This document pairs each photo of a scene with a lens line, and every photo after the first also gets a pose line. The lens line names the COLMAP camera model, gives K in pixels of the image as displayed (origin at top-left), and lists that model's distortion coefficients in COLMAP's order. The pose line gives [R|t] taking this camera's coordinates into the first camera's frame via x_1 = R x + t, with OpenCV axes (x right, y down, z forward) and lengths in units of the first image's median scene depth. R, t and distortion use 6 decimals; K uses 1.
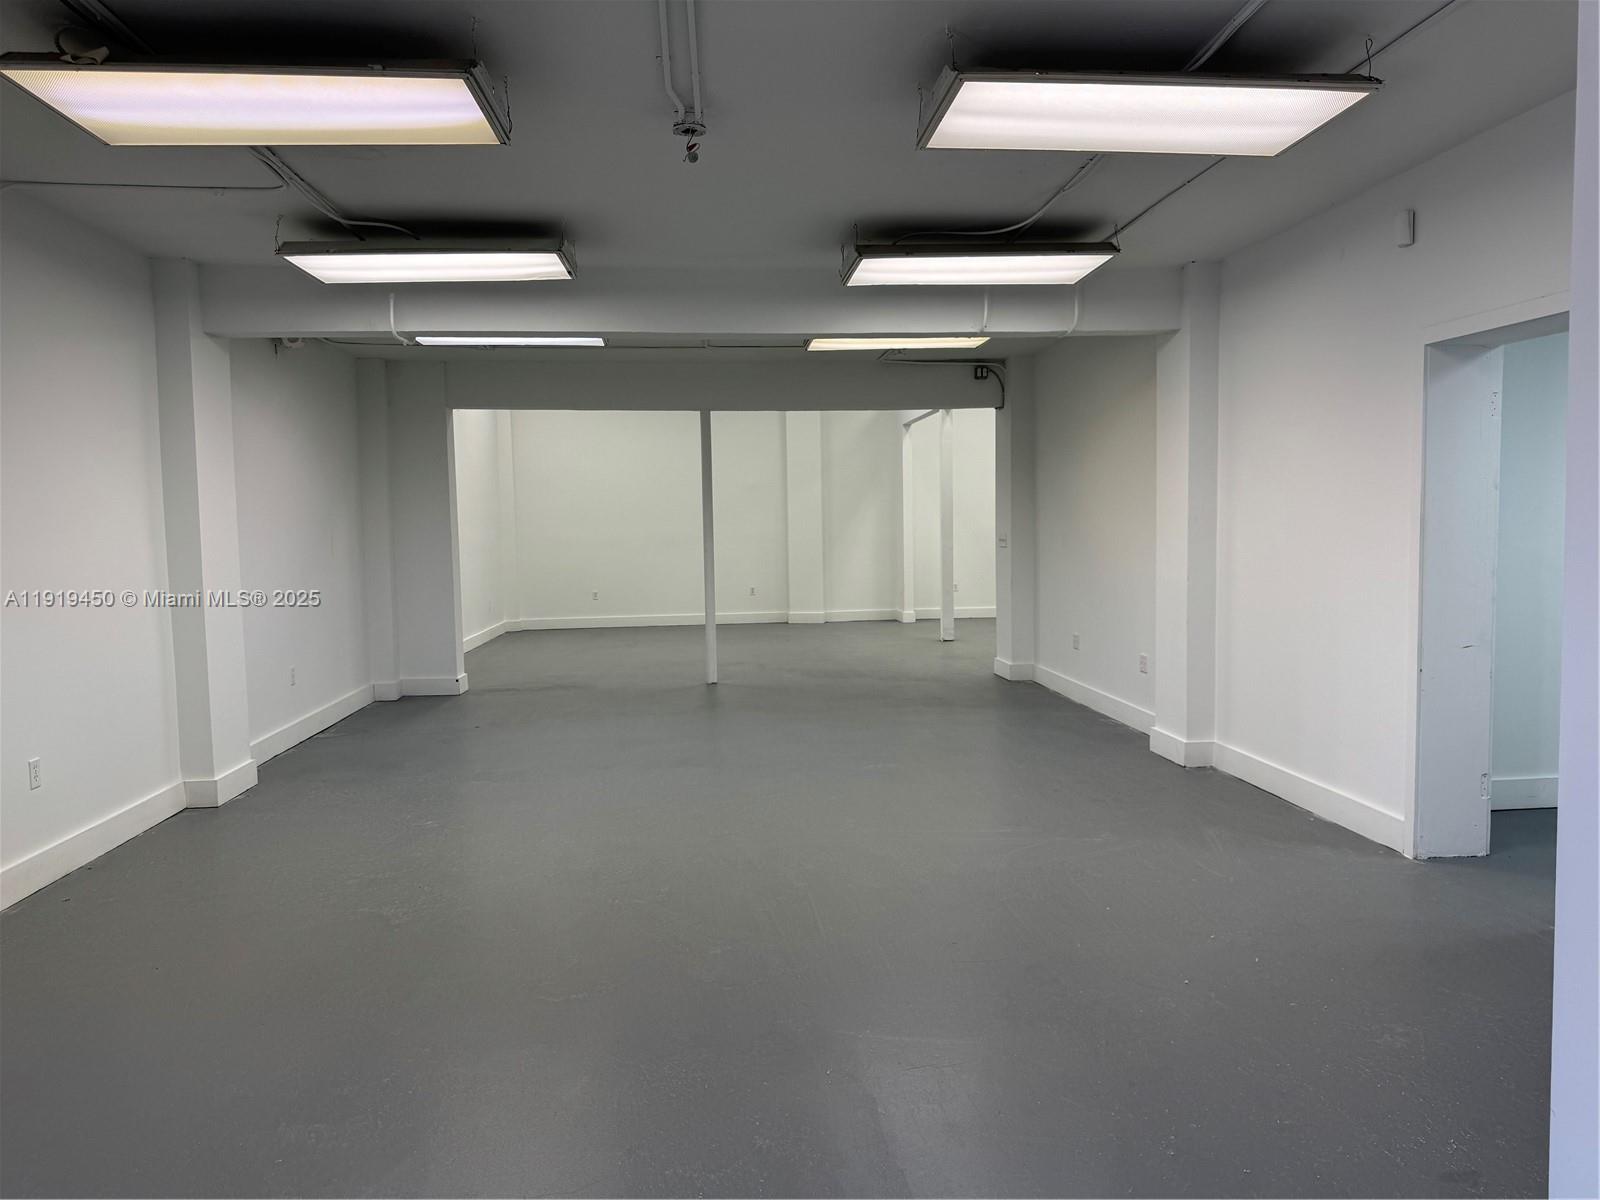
lens RADIAL K [[1124.3, 0, 799.0], [0, 1124.3, 598.2], [0, 0, 1]] dist [0.082603, -0.113956]
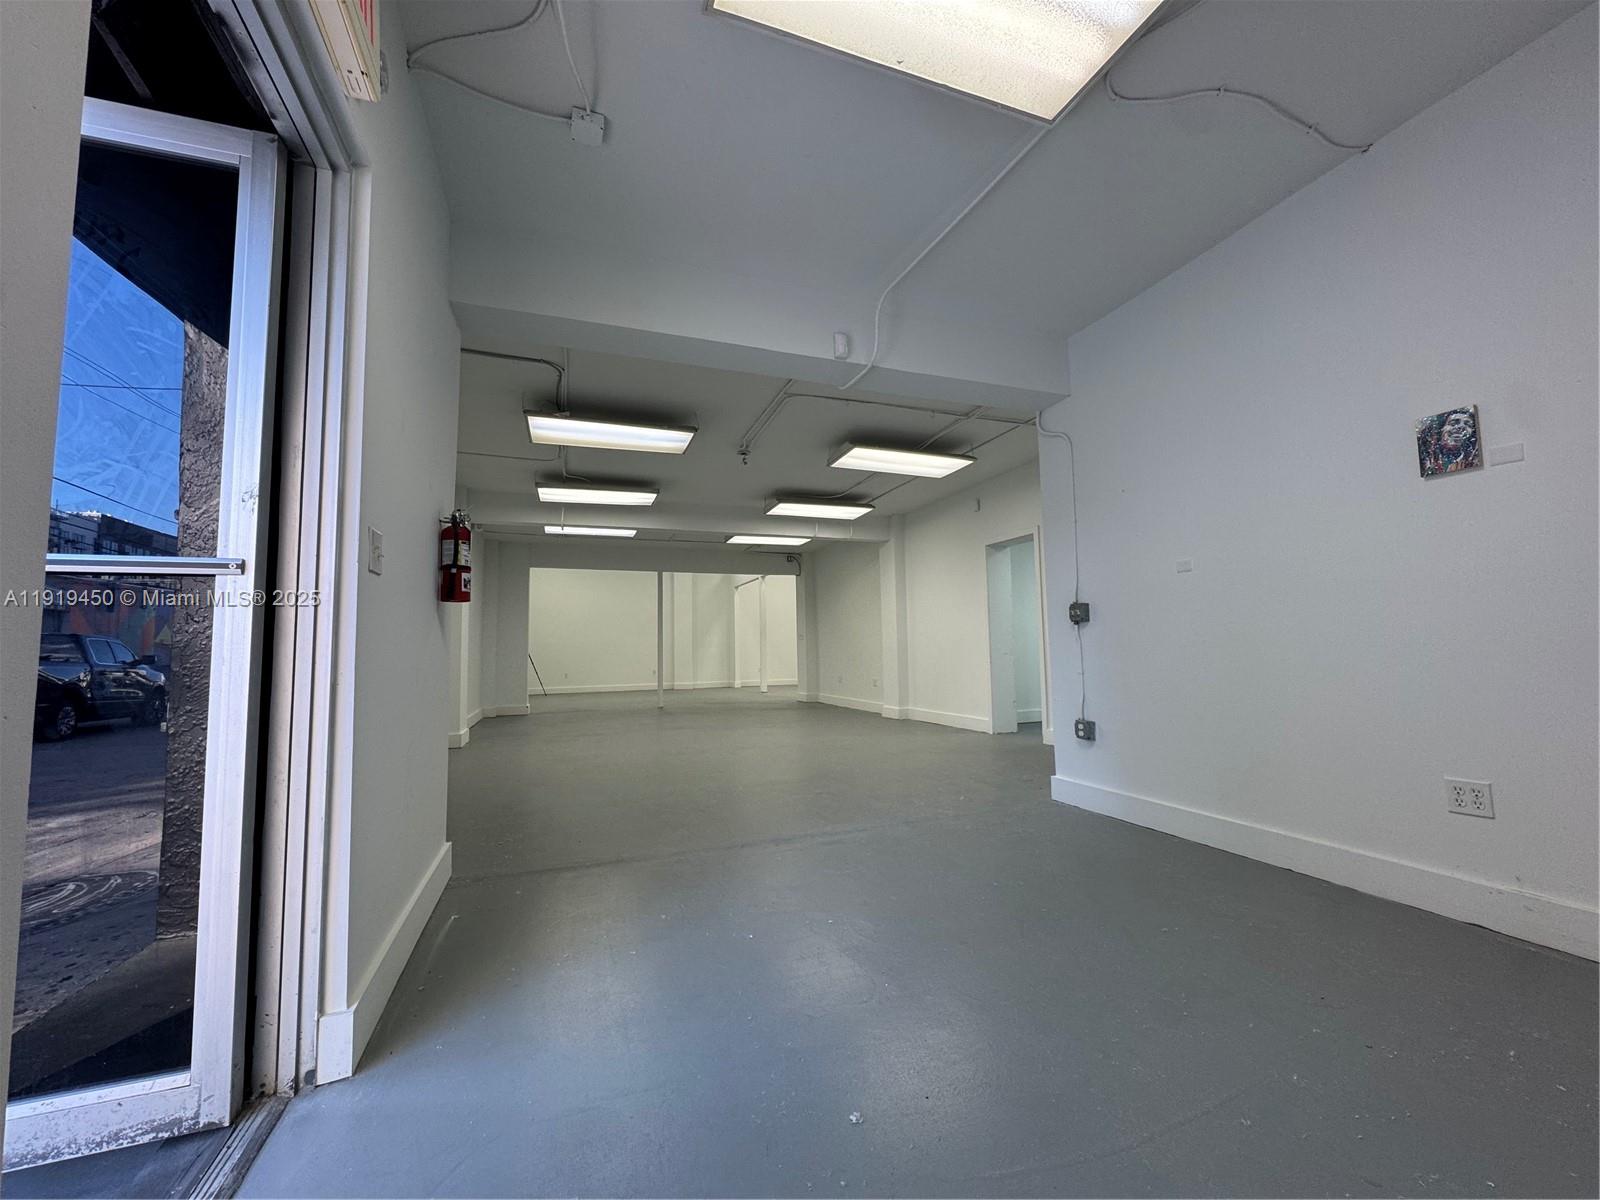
lens RADIAL K [[639.5, 0, 799.2], [0, 639.5, 601.1], [0, 0, 1]] dist [-0.001651, -0.000314]
pose [[0.967204, 0.020259, 0.253191, -0.213086], [0.018035, 0.988821, -0.148016, 0.101631], [-0.253360, 0.147728, 0.956026, -0.270574]]
